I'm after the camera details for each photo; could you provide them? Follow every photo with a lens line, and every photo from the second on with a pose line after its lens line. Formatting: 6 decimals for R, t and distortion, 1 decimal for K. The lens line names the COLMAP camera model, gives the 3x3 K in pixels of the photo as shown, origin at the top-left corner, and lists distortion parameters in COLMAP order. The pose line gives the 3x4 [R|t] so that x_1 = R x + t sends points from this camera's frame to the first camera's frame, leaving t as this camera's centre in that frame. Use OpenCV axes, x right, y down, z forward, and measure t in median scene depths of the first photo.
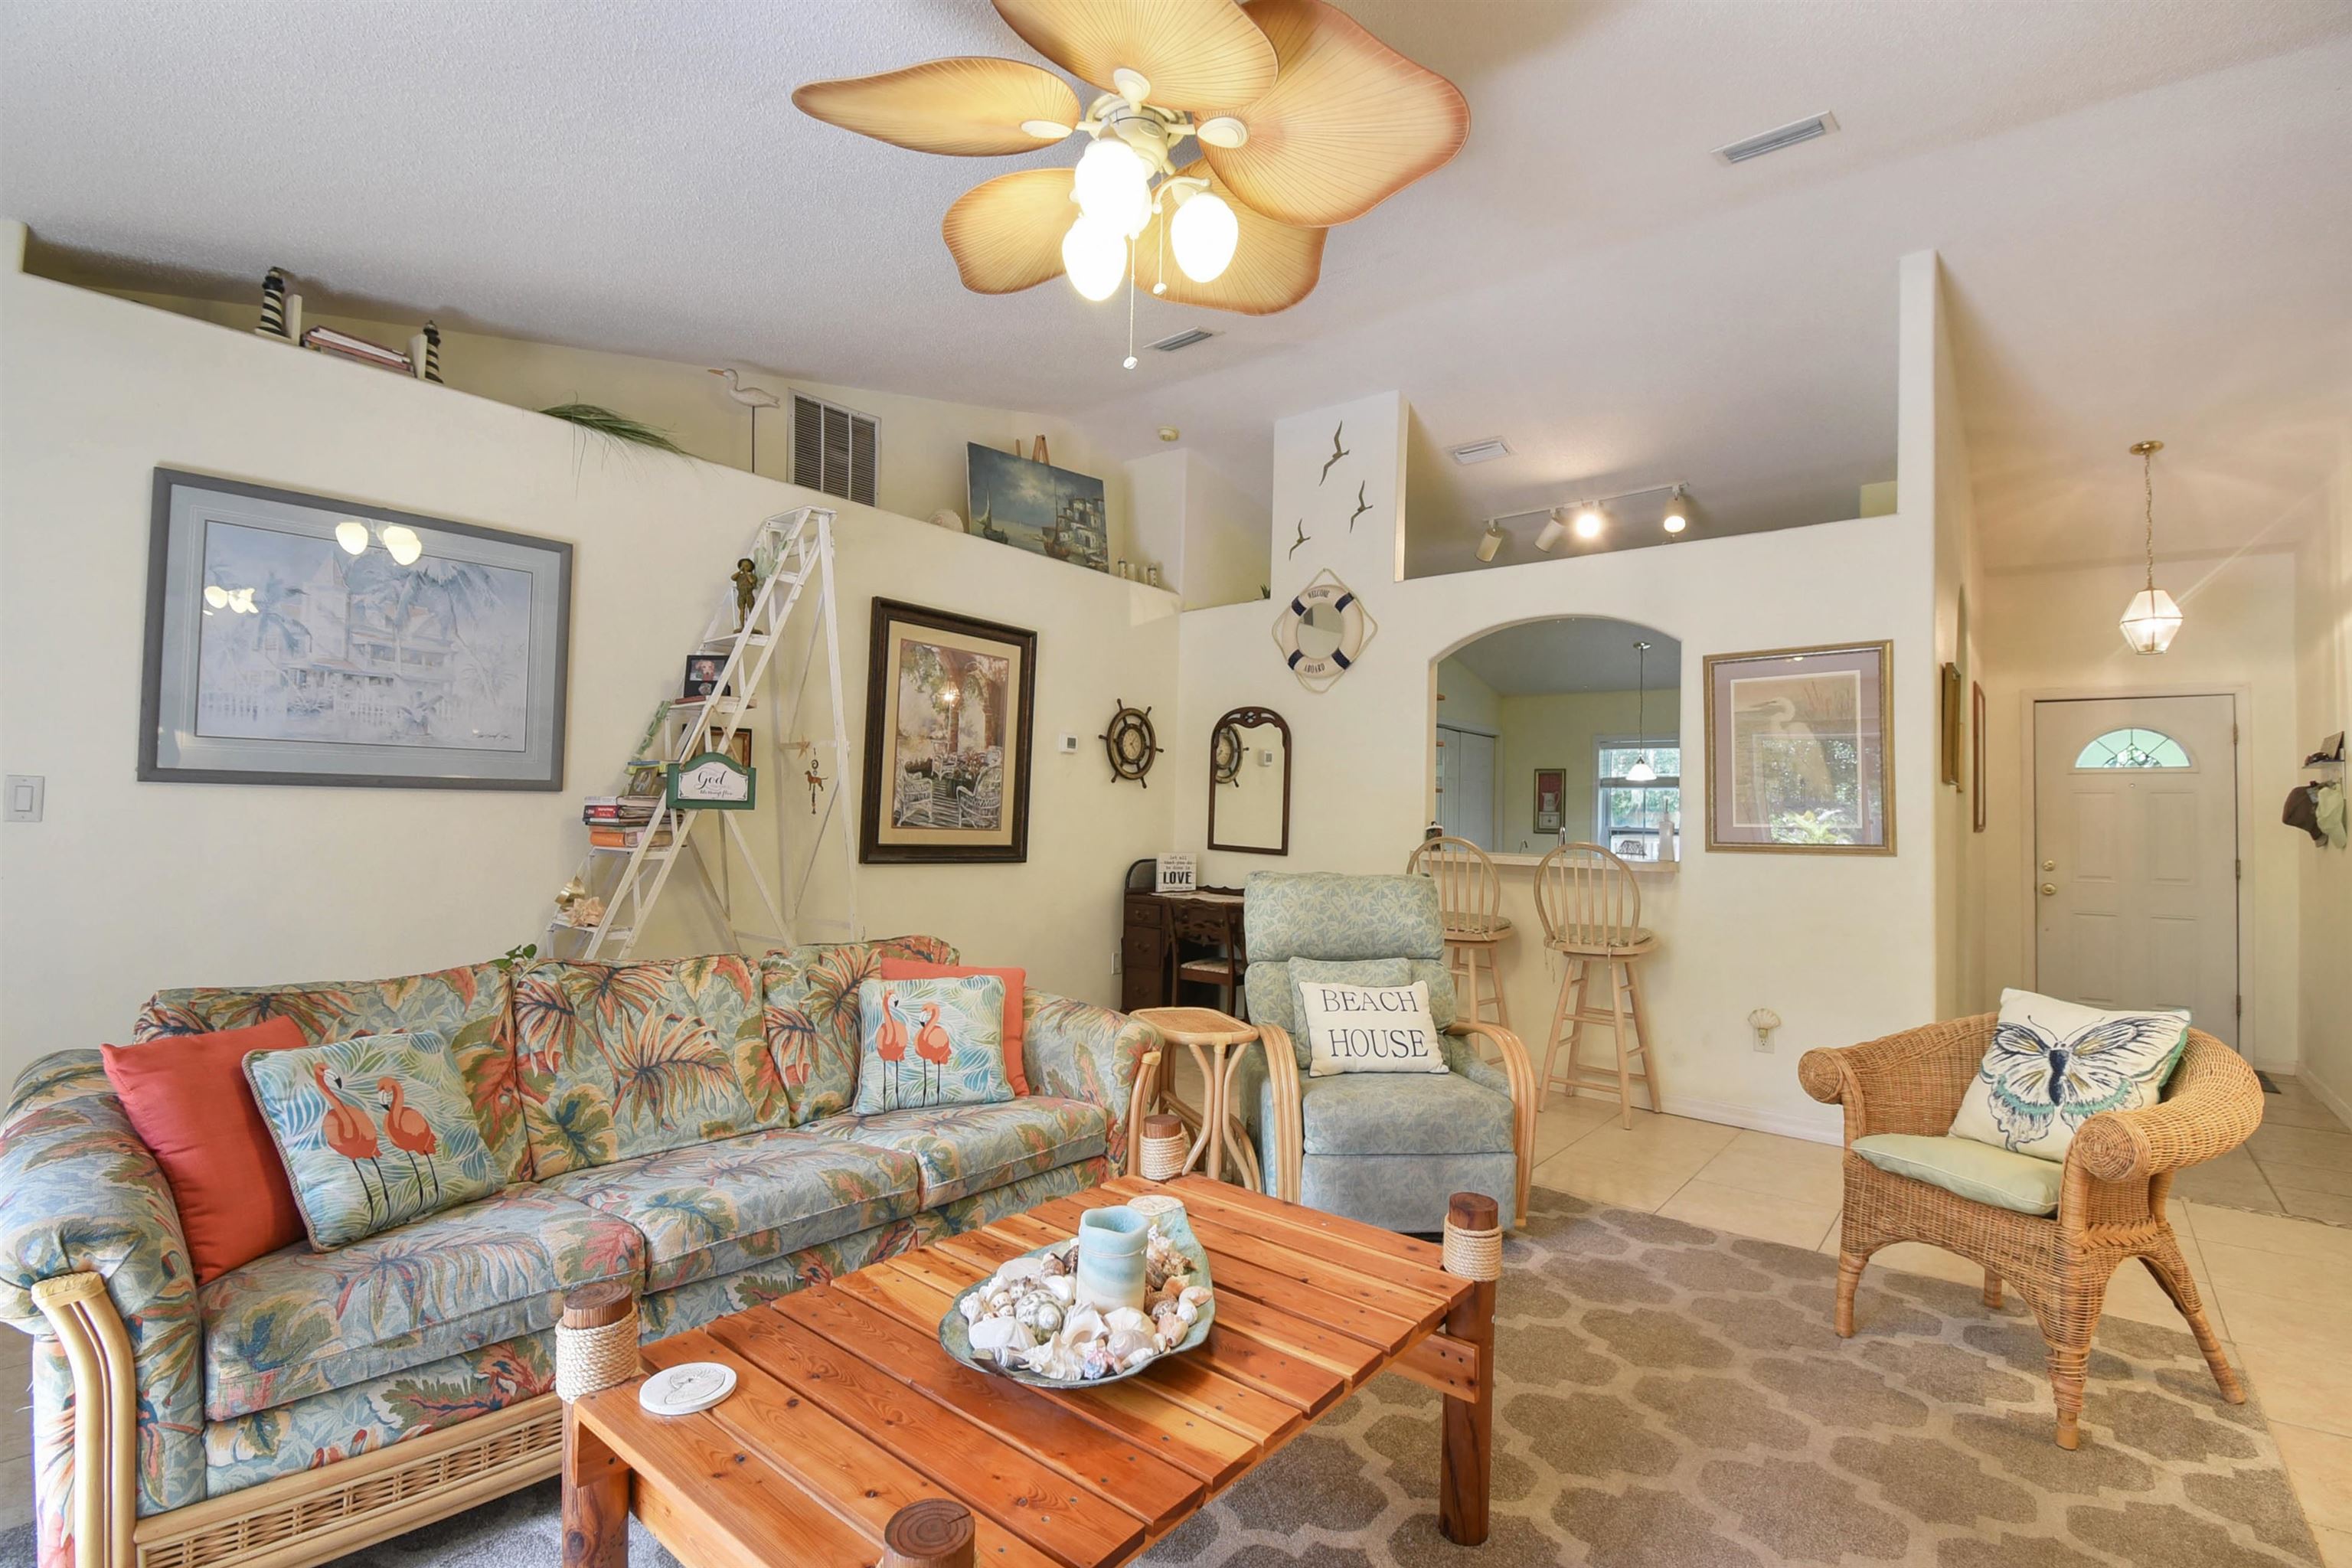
lens RADIAL K [[1058.2, 0, 1182.7], [0, 1058.2, 791.9], [0, 0, 1]] dist [-0.010045, -0.005710]
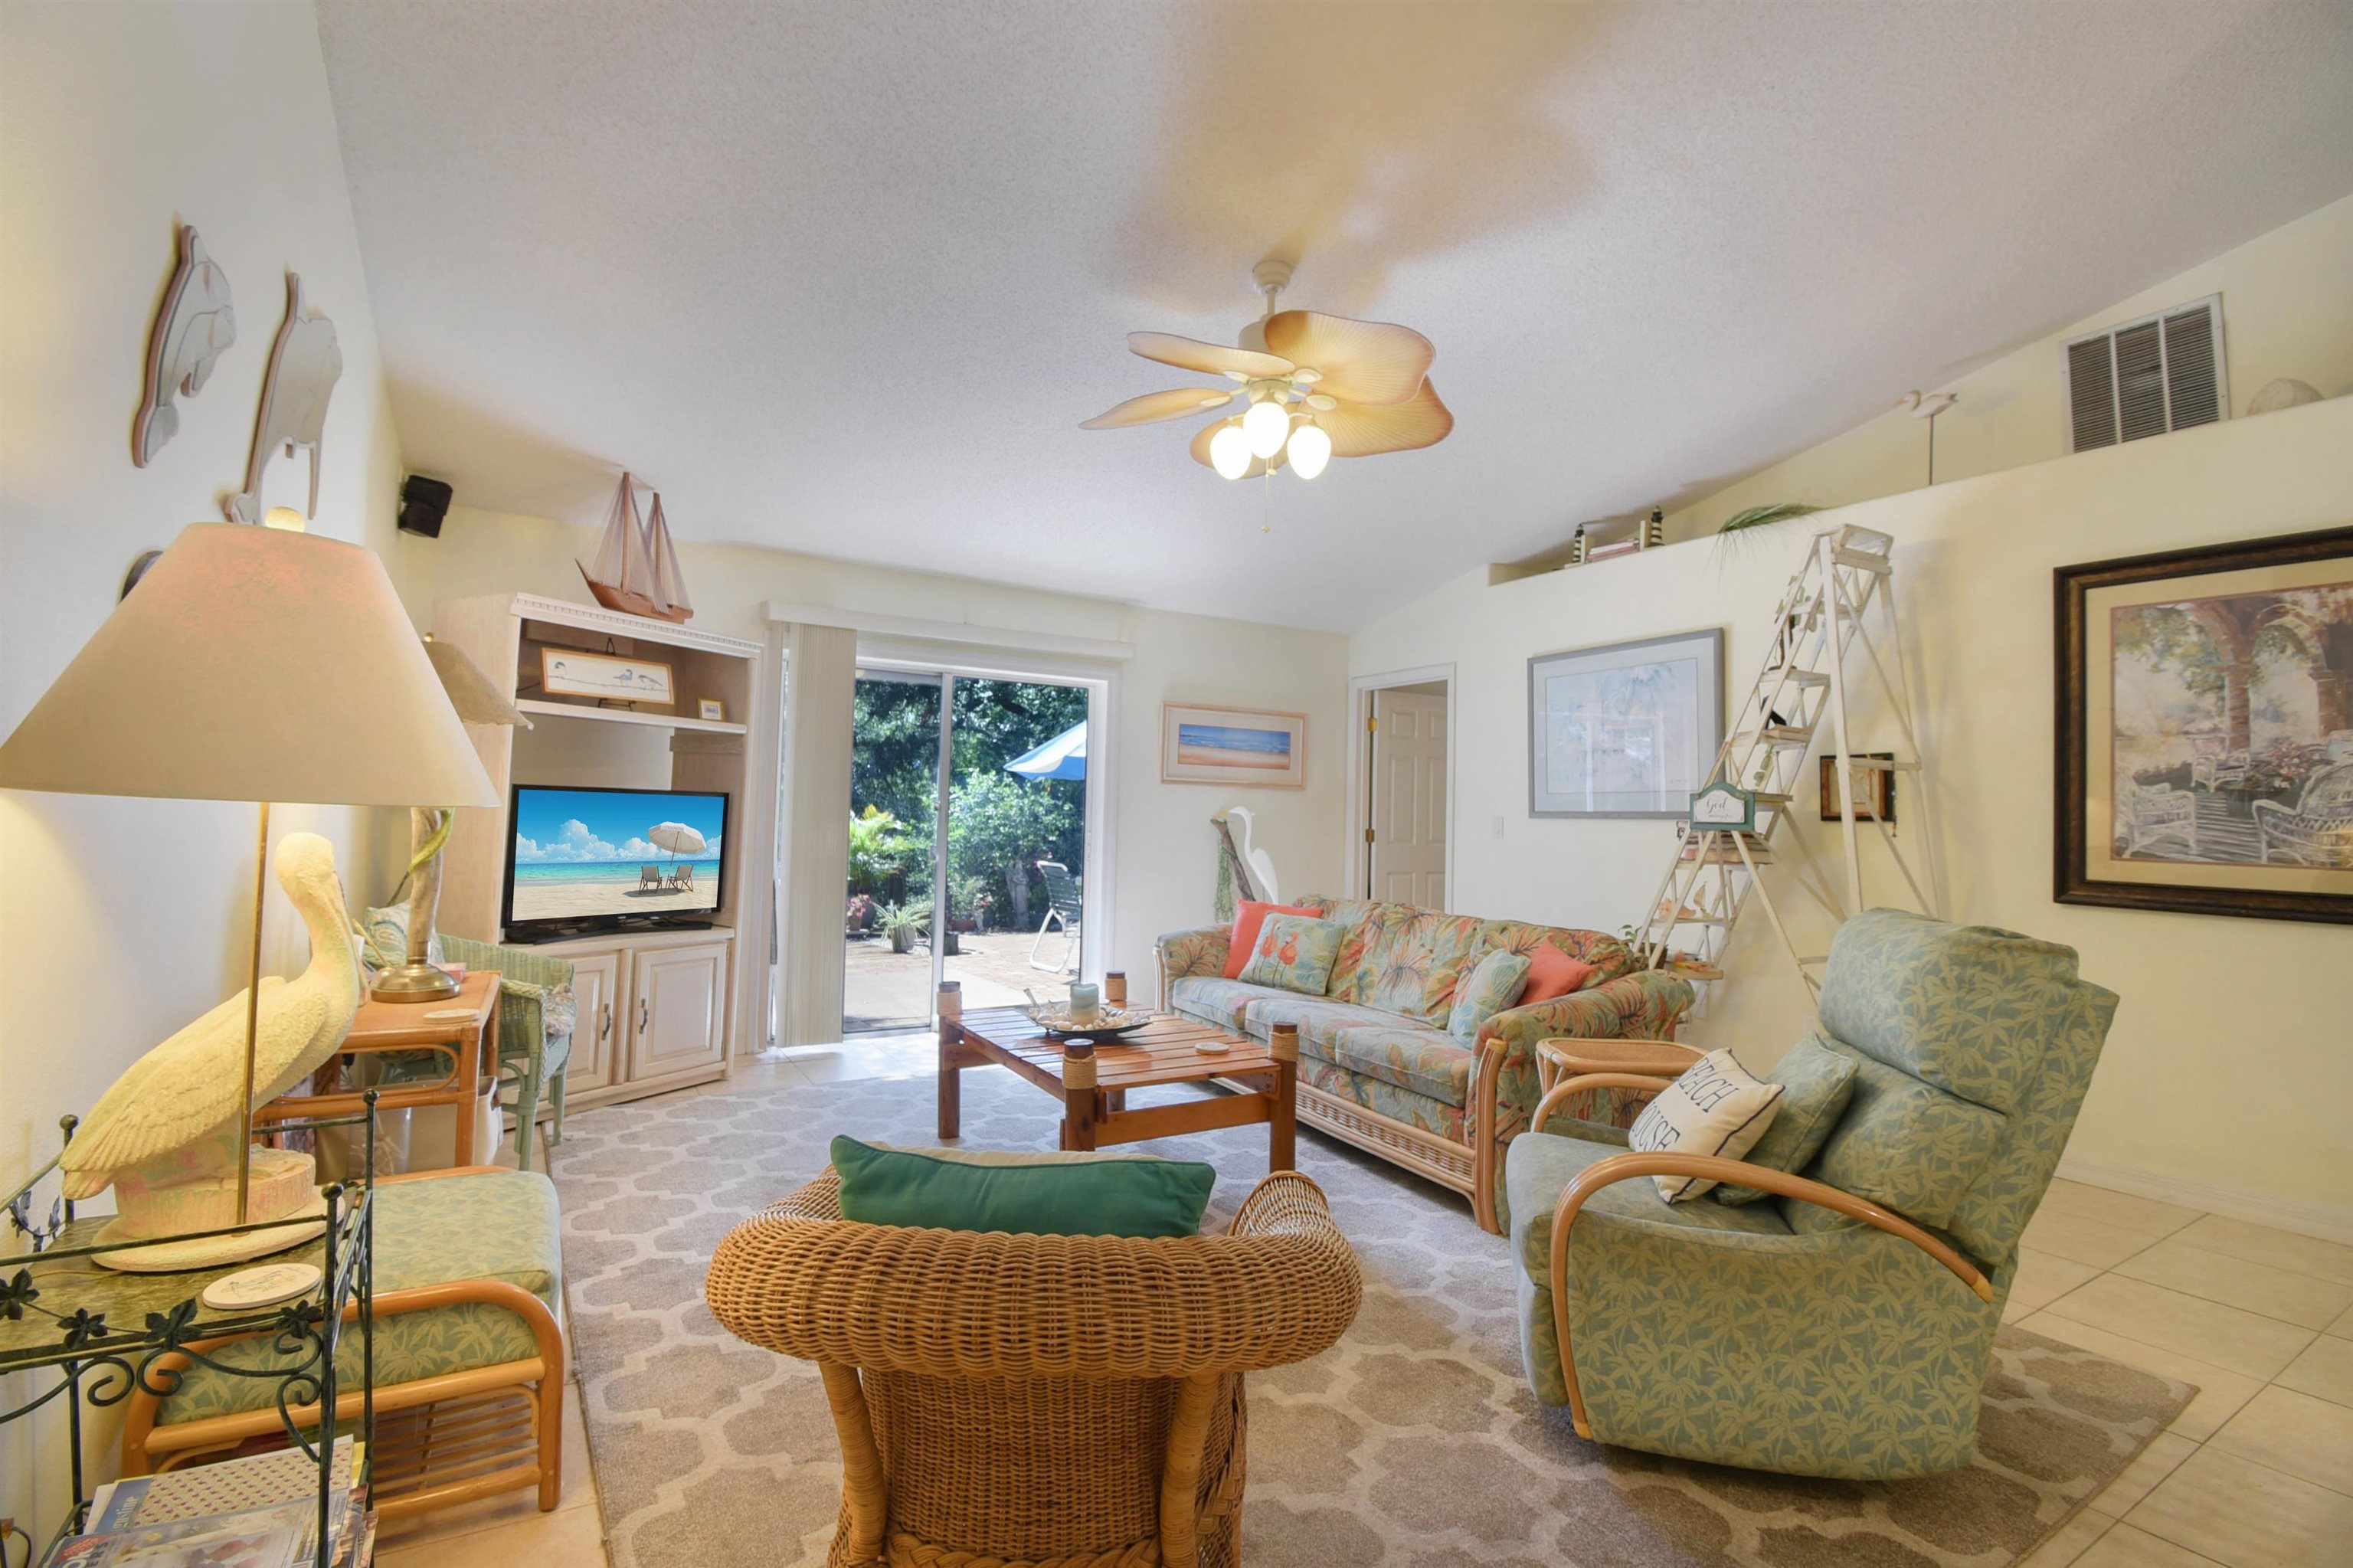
lens RADIAL K [[1058.6, 0, 1168.1], [0, 1058.6, 769.3], [0, 0, 1]] dist [-0.010045, -0.005710]
pose [[-0.335661, -0.080075, -0.938573, 0.637067], [-0.014787, 0.996705, -0.079746, 0.038147], [0.941867, -0.012889, -0.335739, 0.600254]]
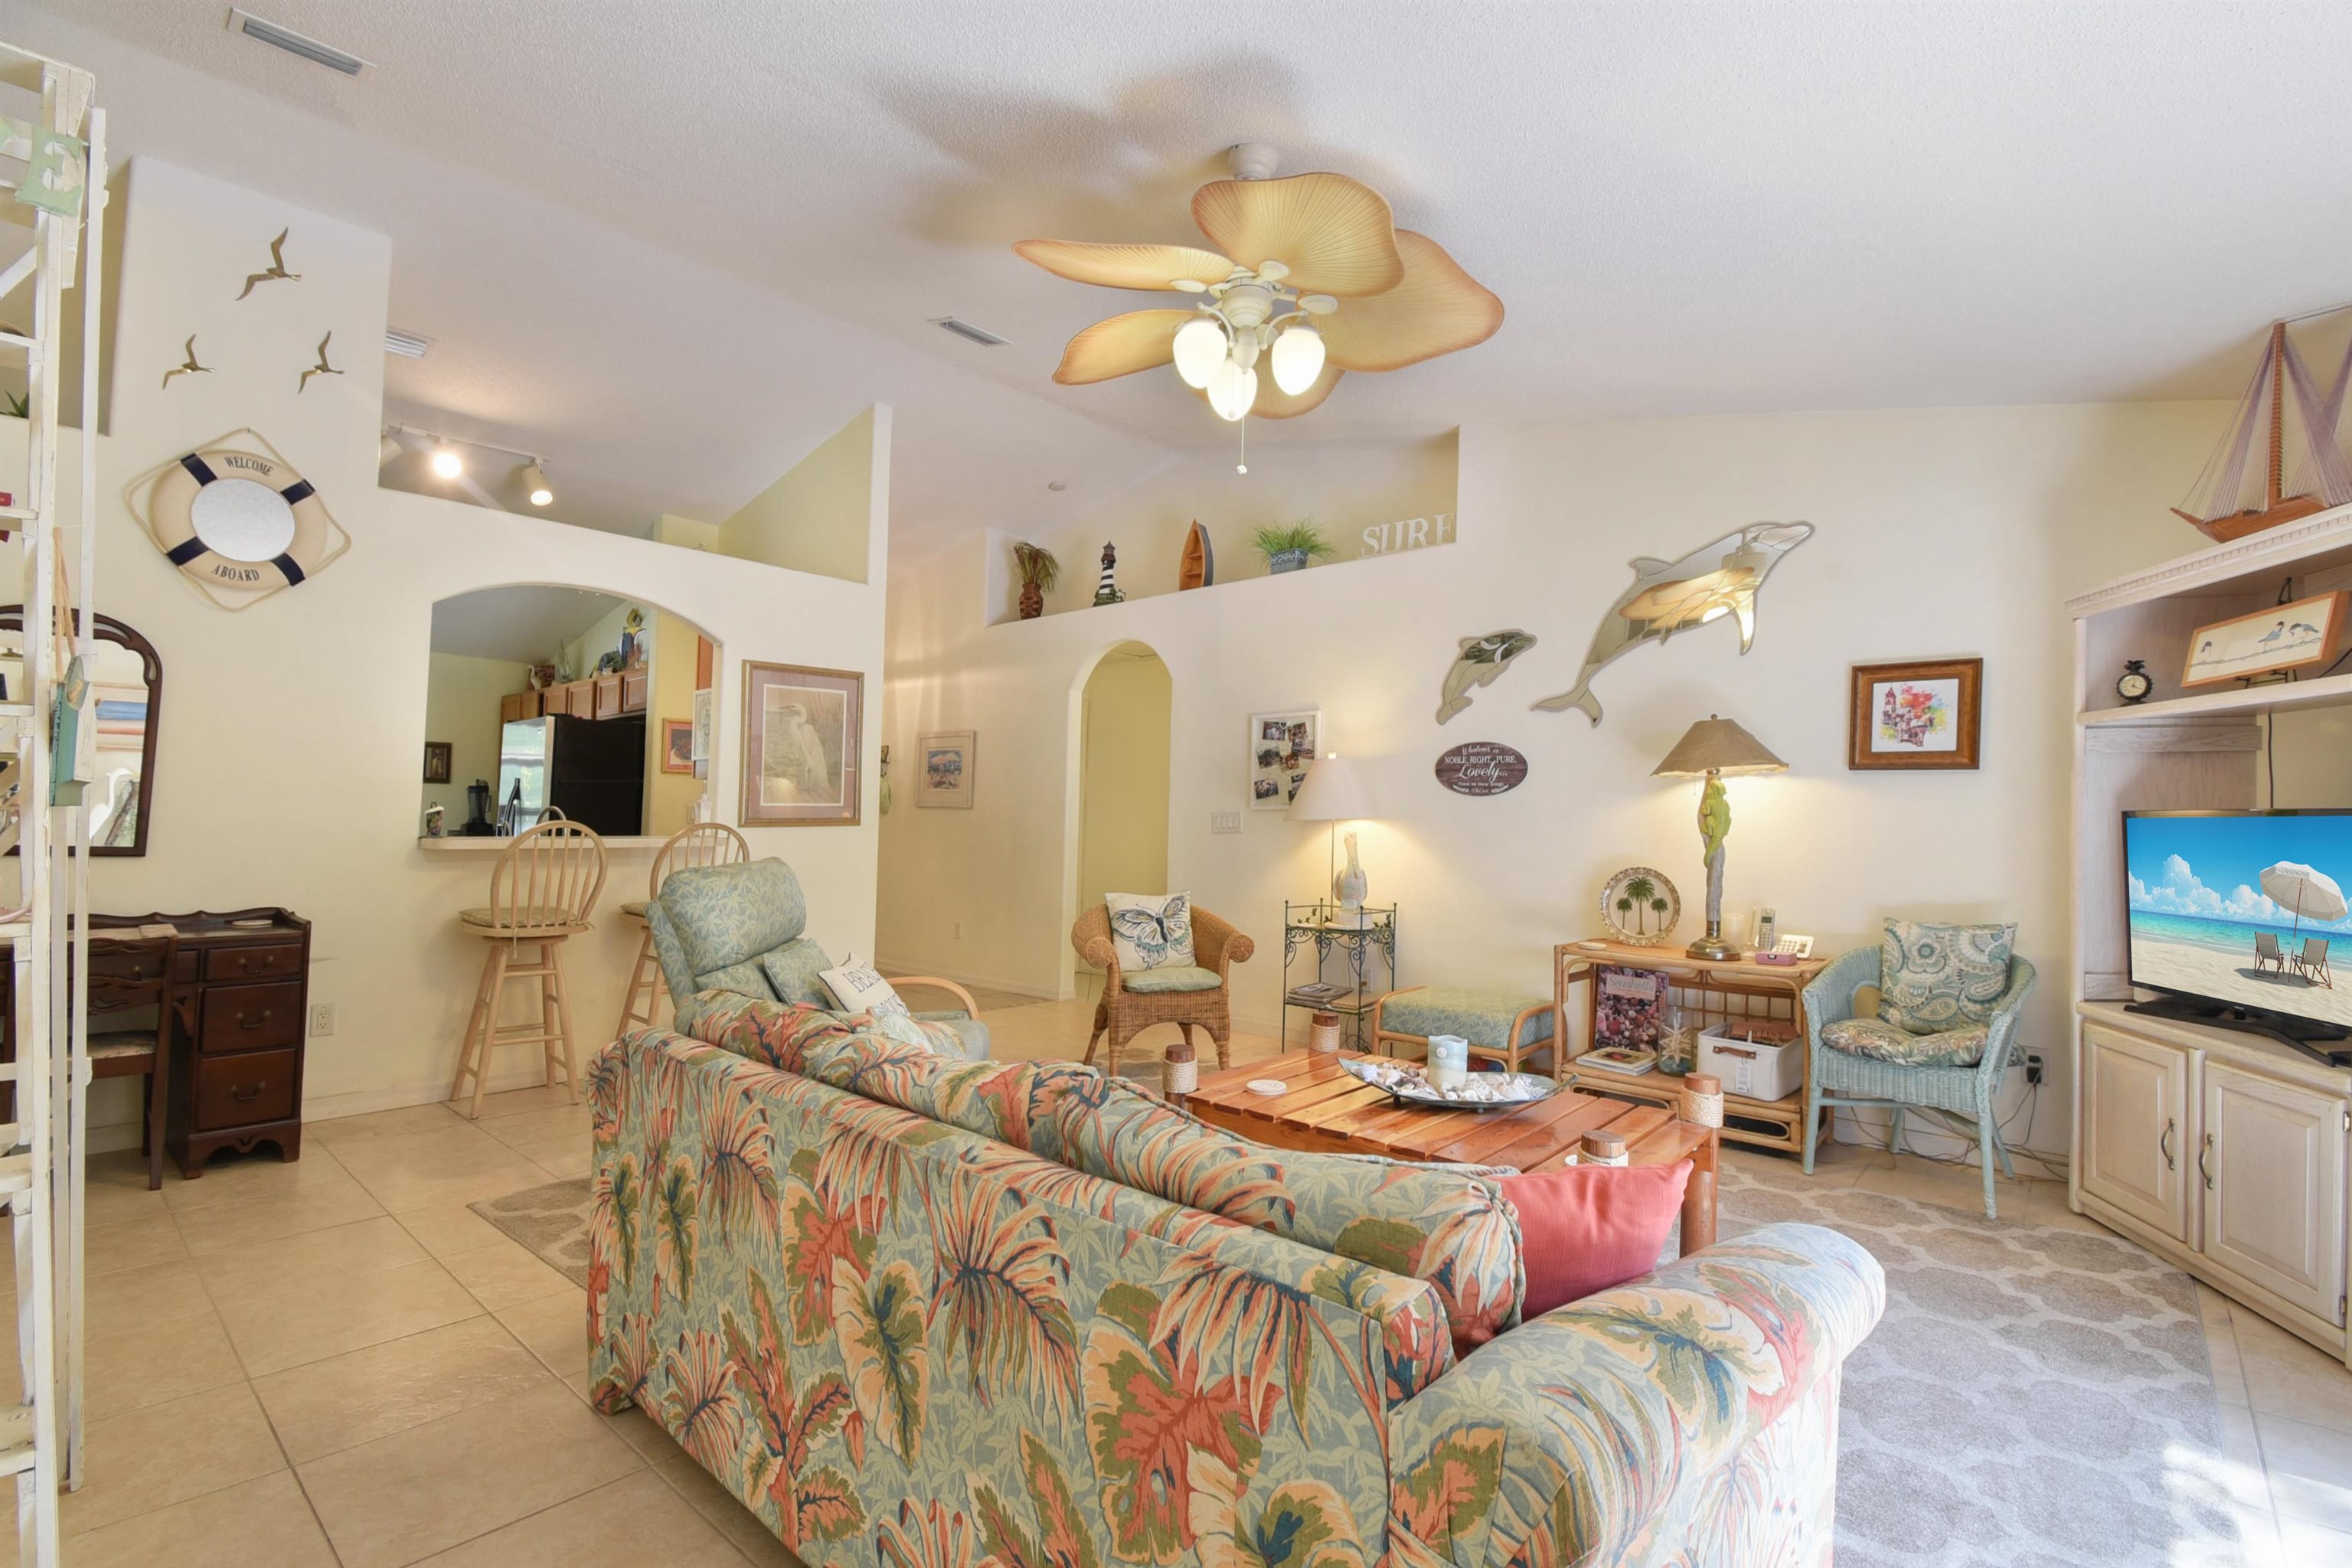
lens RADIAL K [[1058.2, 0, 1187.4], [0, 1058.2, 798.1], [0, 0, 1]] dist [-0.010045, -0.005710]
pose [[0.037155, -0.002871, 0.999305, -0.607209], [-0.033780, 0.999421, 0.004127, 0.001999], [-0.998738, -0.033910, 0.037036, 0.433566]]
